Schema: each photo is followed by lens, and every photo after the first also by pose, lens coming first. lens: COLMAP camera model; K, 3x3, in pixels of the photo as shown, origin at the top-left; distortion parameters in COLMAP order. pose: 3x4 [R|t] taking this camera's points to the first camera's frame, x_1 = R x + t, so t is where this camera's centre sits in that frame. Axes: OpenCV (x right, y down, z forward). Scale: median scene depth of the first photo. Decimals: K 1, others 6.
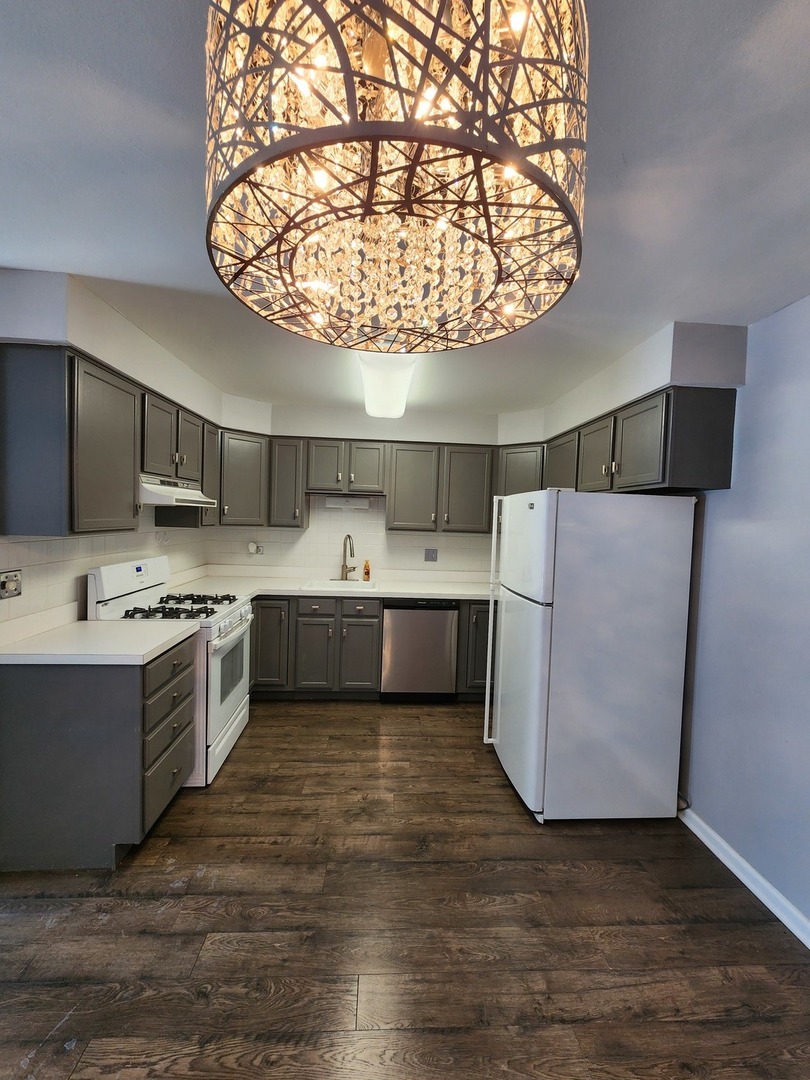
lens RADIAL K [[442.6, 0, 407.1], [0, 442.6, 535.7], [0, 0, 1]] dist [0.000250, -0.000279]
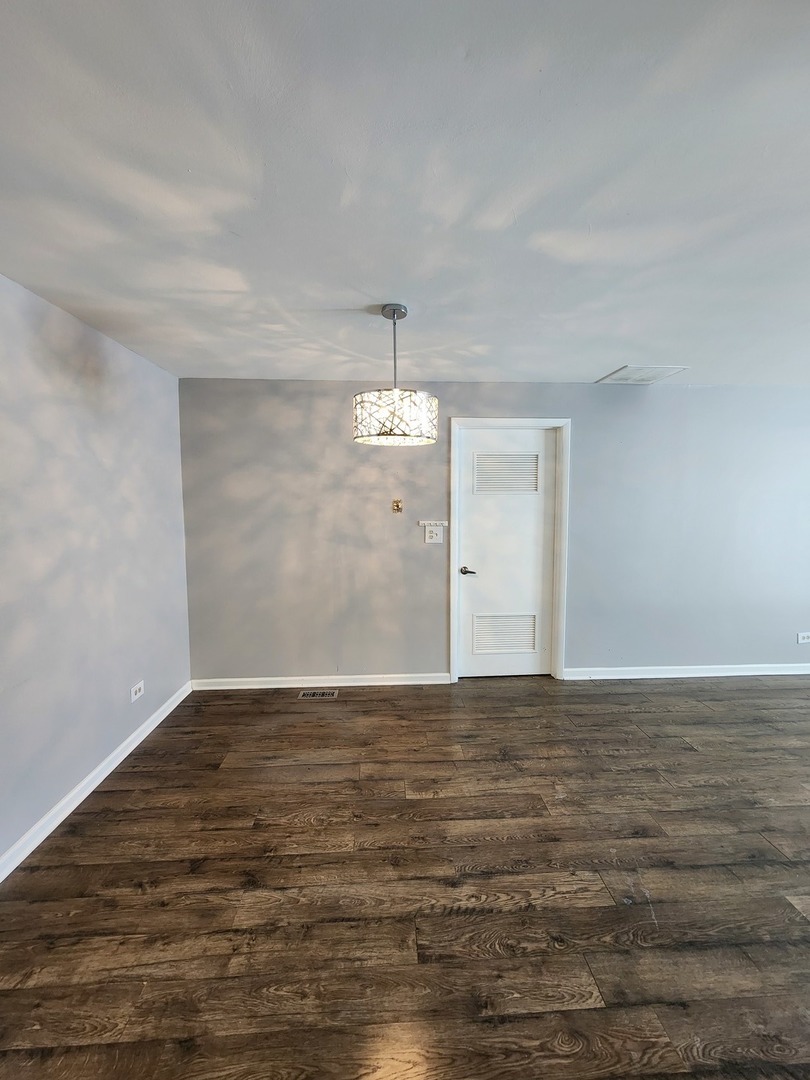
lens RADIAL K [[442.6, 0, 407.3], [0, 442.6, 535.8], [0, 0, 1]] dist [0.000250, -0.000279]
pose [[-0.999585, -0.028744, -0.002092, -0.033747], [-0.028778, 0.991641, 0.125779, -0.044257], [-0.001541, 0.125787, -0.992056, 1.124175]]
